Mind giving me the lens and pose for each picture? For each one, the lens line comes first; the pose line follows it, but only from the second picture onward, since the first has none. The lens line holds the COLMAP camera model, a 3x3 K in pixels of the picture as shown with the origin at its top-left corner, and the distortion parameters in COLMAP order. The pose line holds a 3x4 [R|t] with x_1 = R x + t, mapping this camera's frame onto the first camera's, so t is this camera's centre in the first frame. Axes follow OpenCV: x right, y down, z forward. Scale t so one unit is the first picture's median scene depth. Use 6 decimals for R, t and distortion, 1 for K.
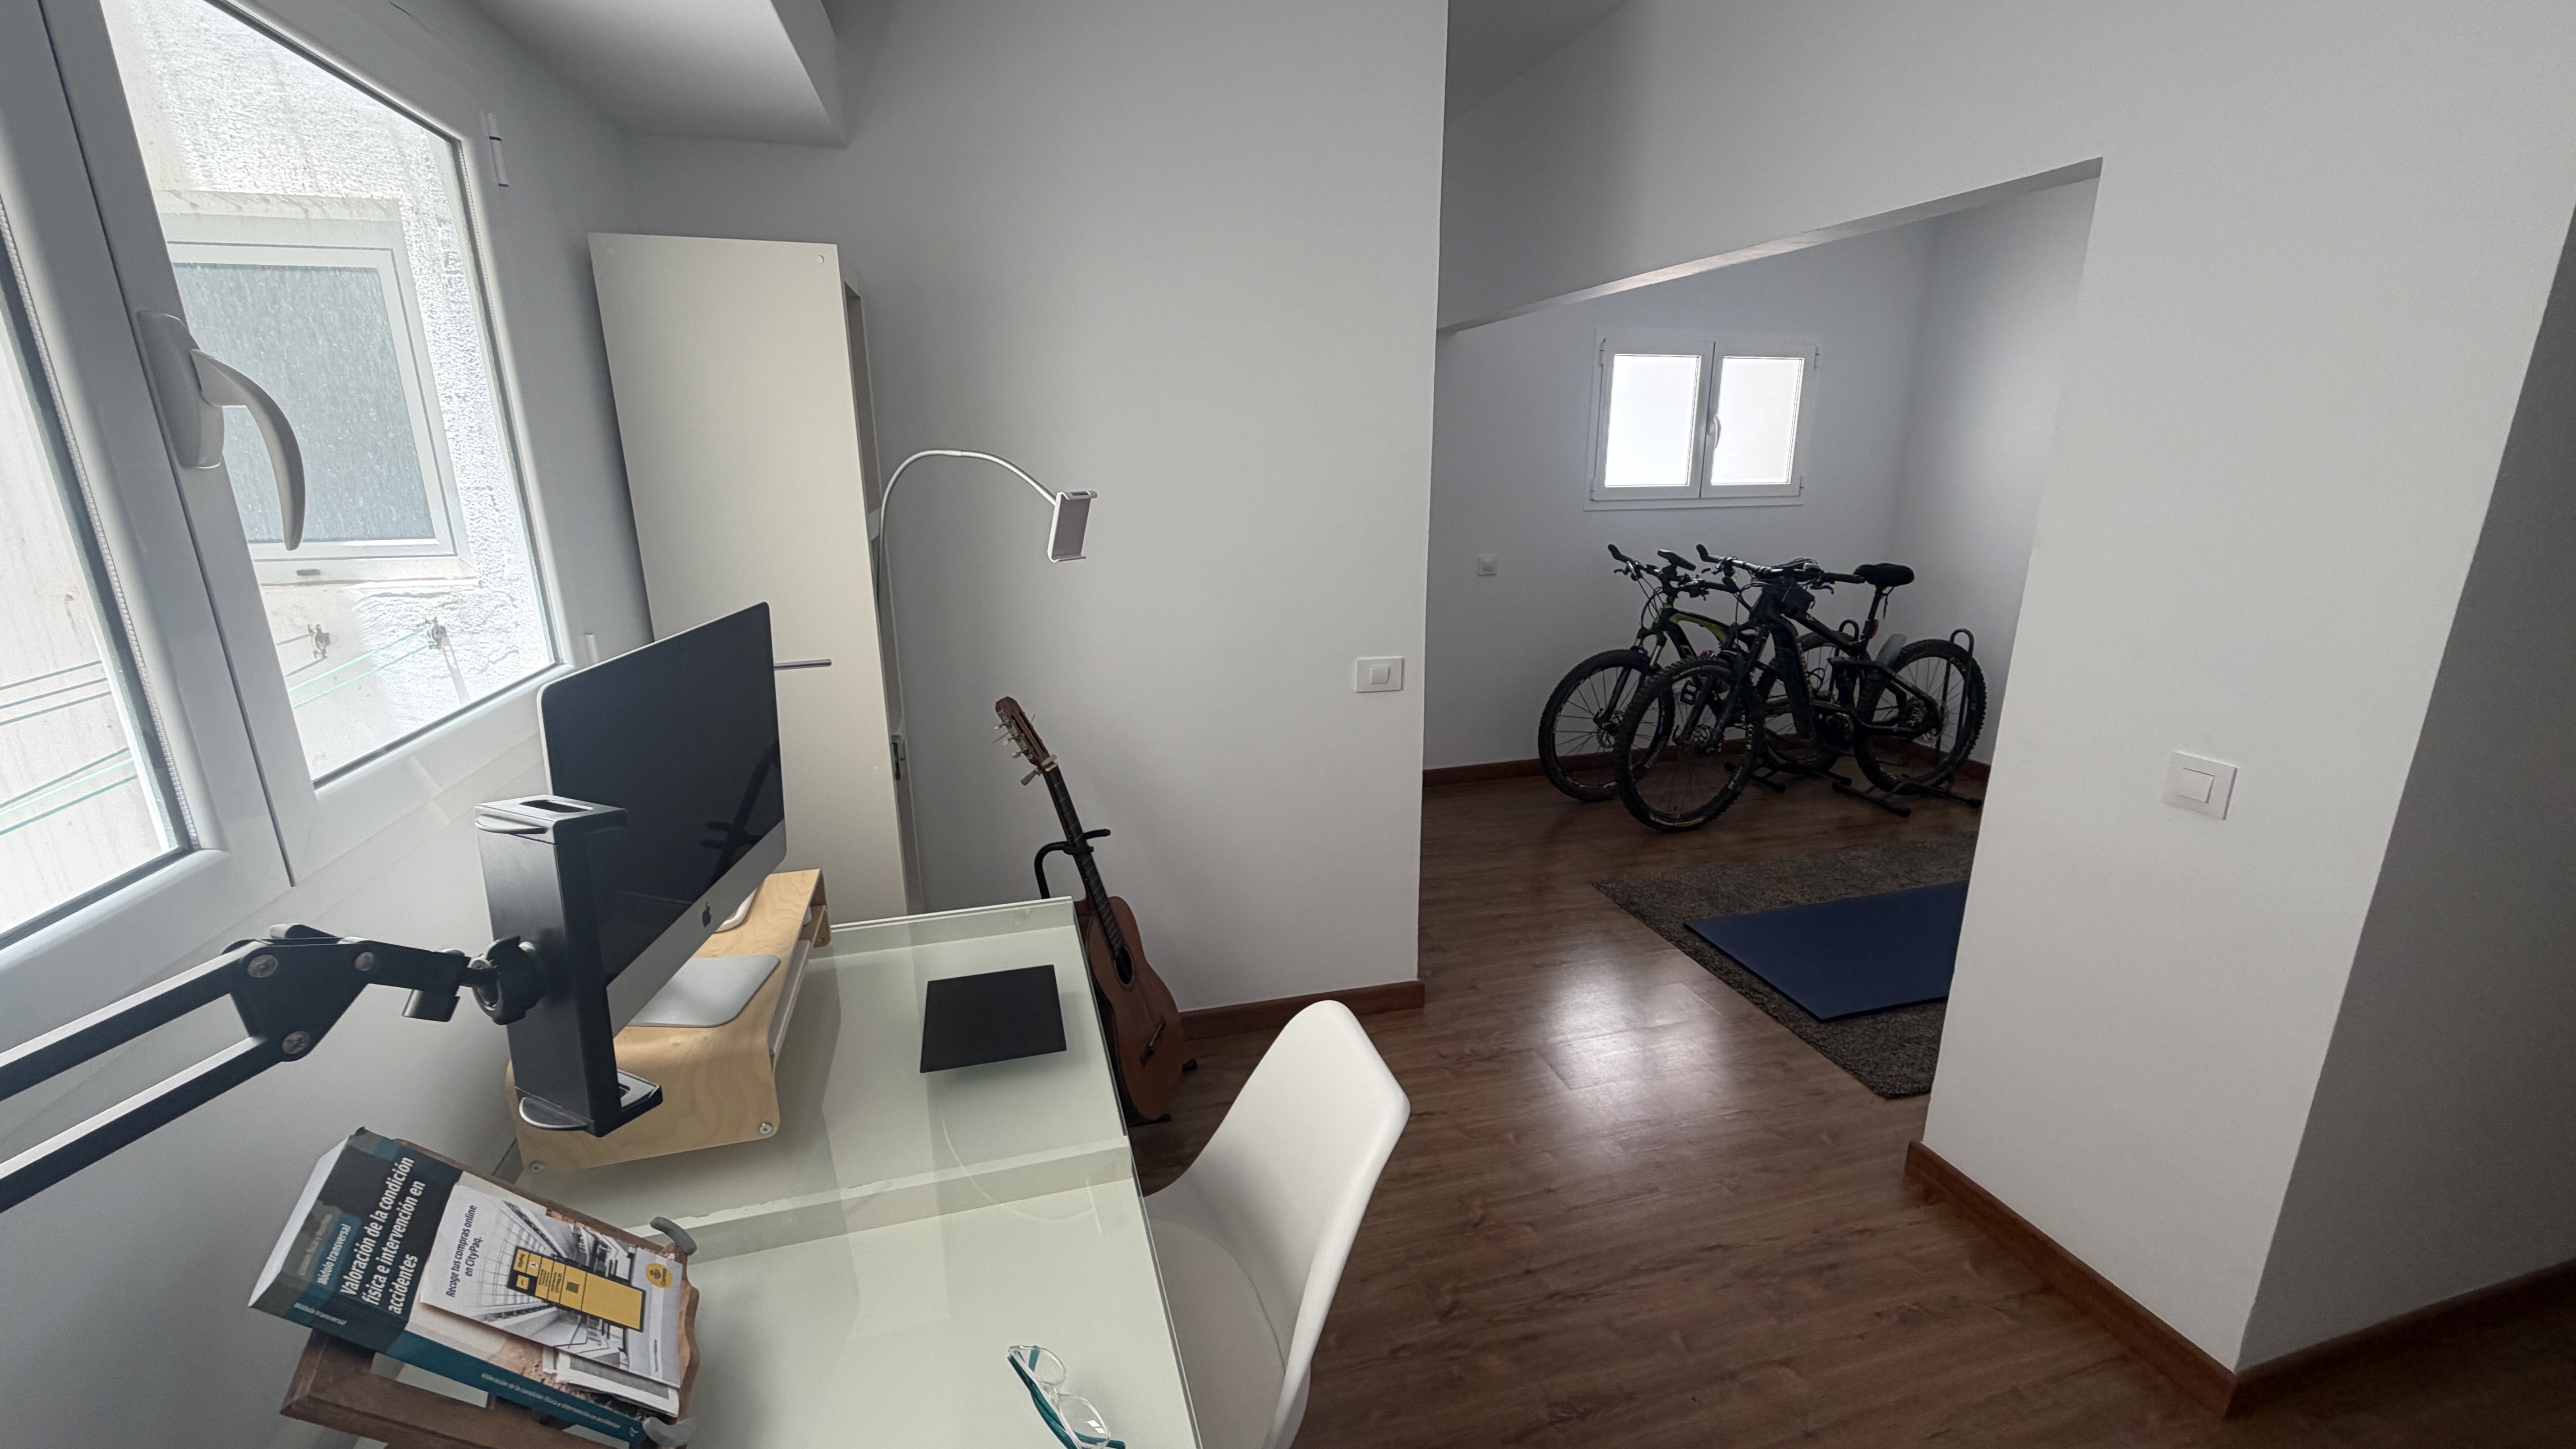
lens RADIAL K [[1026.6, 0, 1287.9], [0, 1026.6, 714.1], [0, 0, 1]] dist [-0.000482, 0.000149]
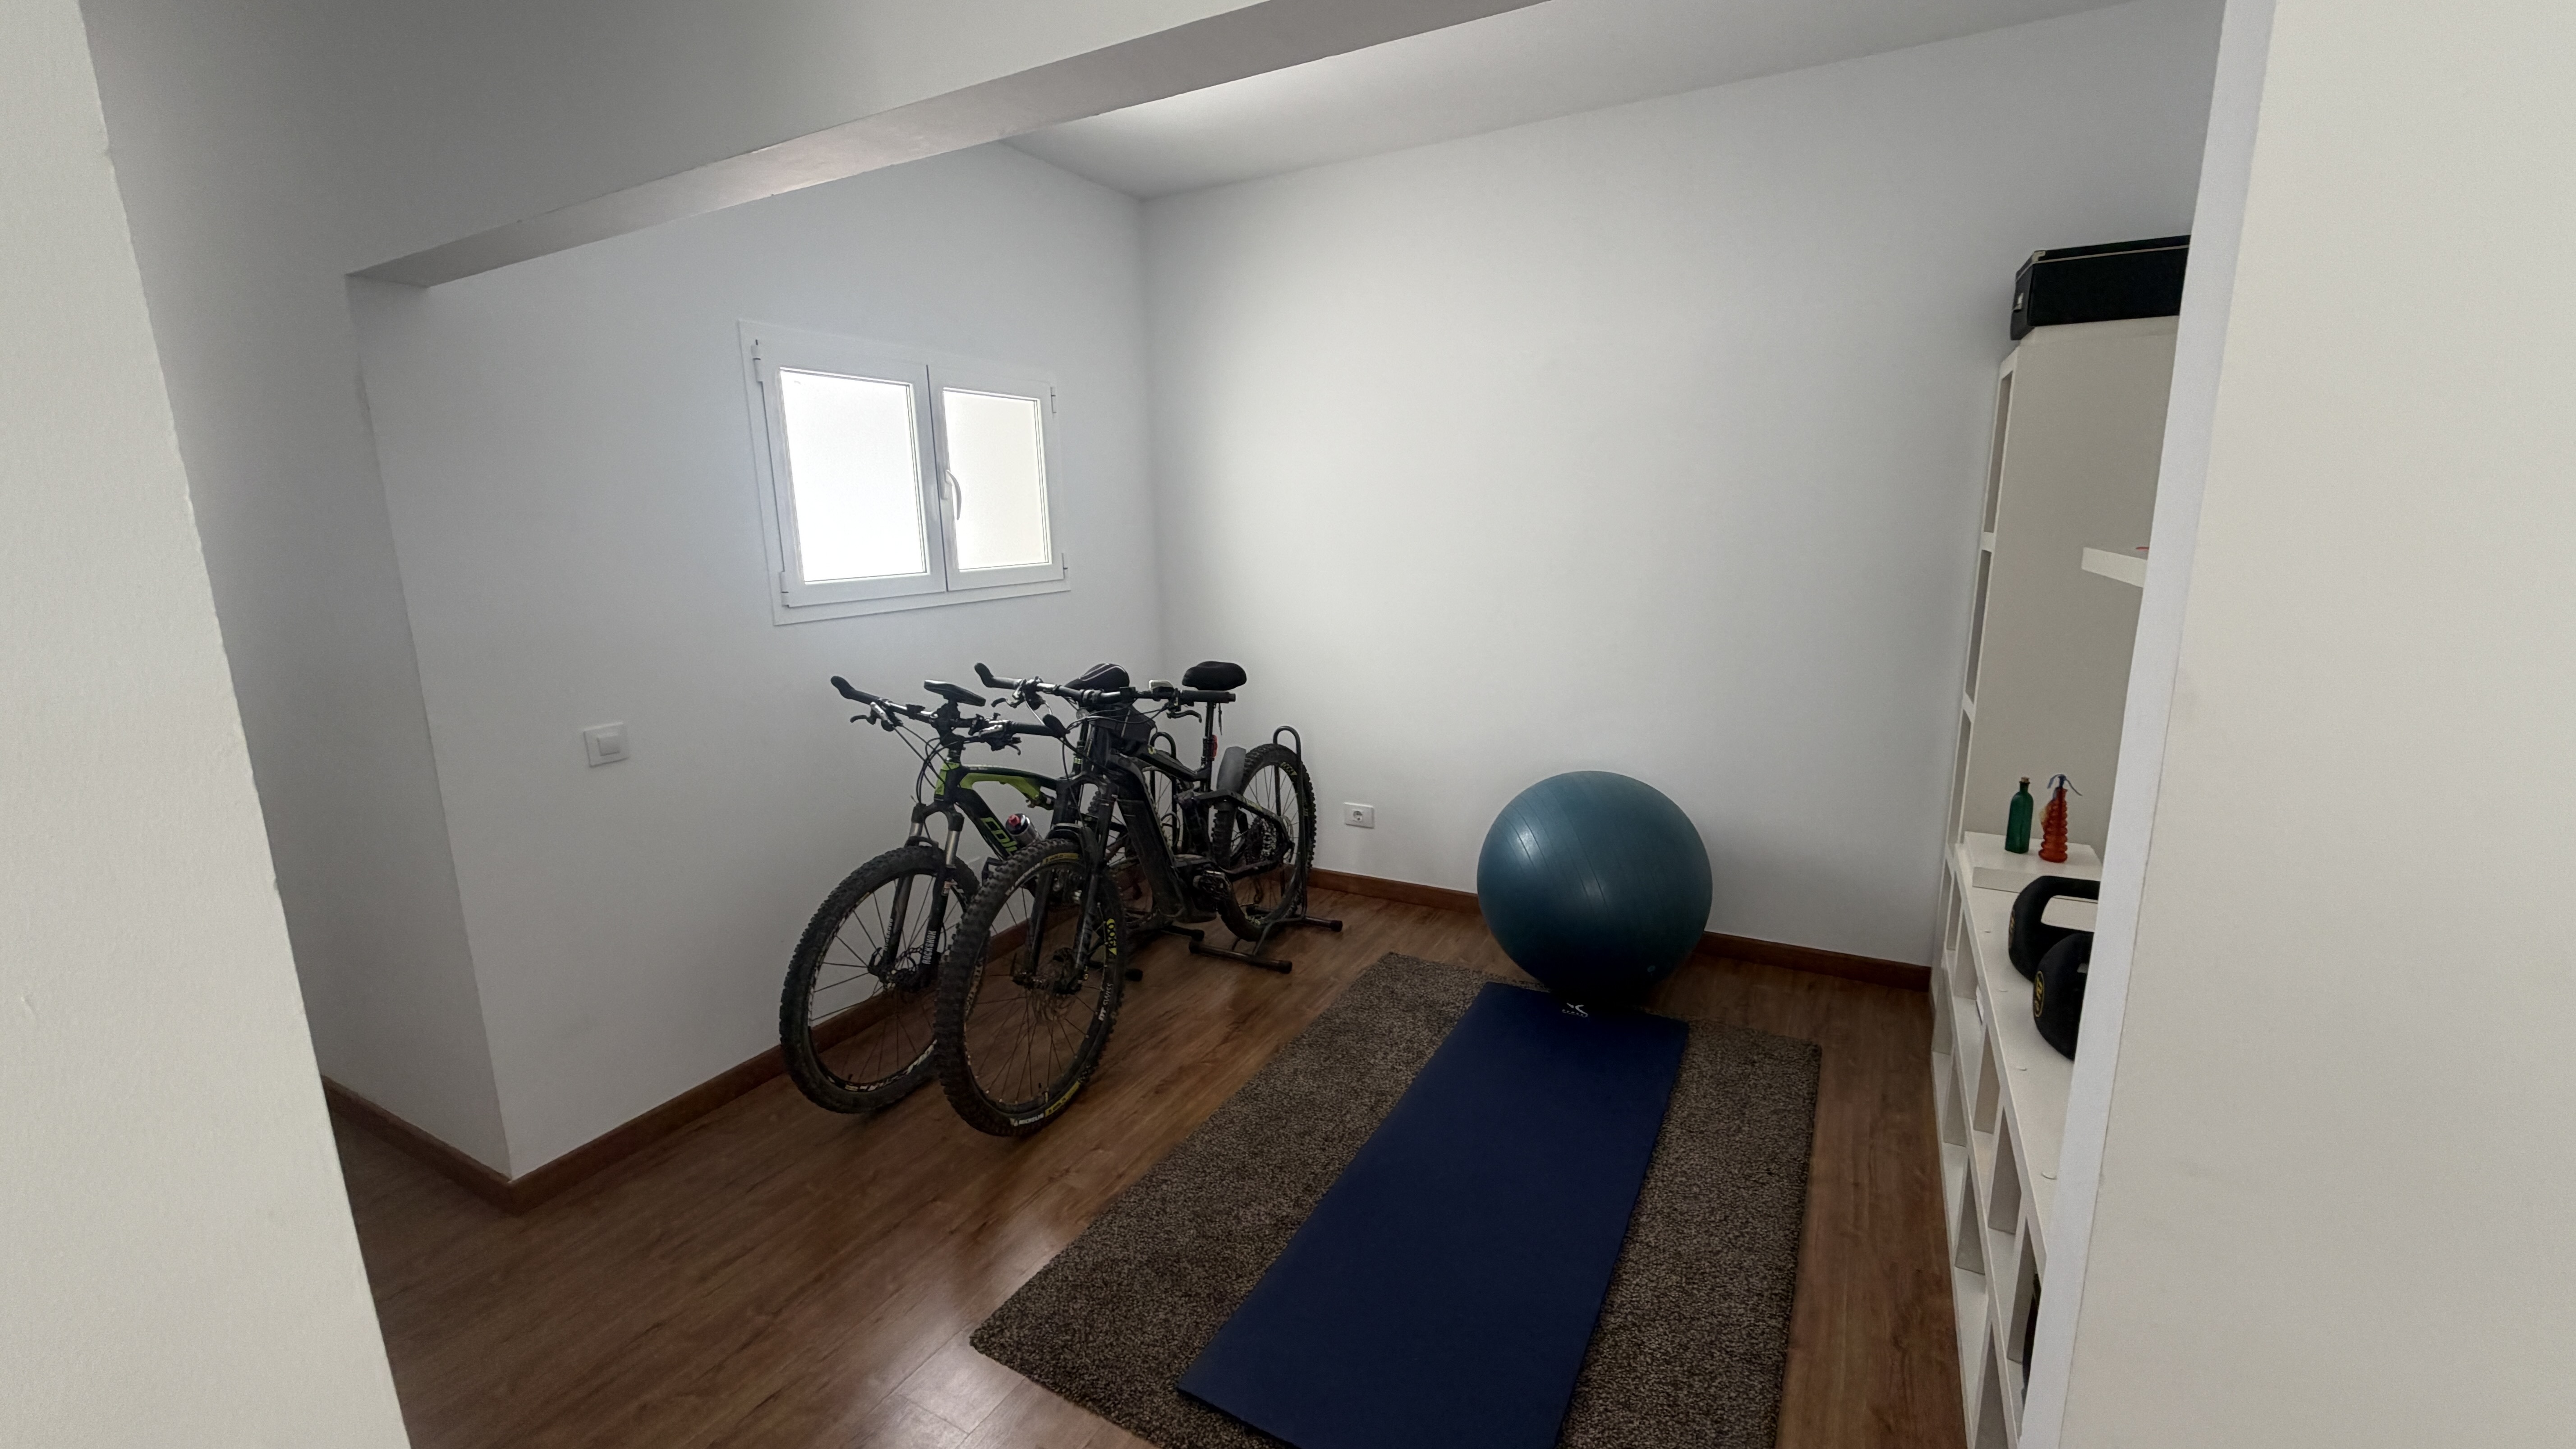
lens RADIAL K [[1026.6, 0, 1286.6], [0, 1026.6, 729.6], [0, 0, 1]] dist [-0.000482, 0.000149]
pose [[0.709089, -0.156089, 0.687626, 0.084411], [0.197007, 0.980211, 0.019349, -0.098193], [-0.677039, 0.121747, 0.725807, 0.398687]]
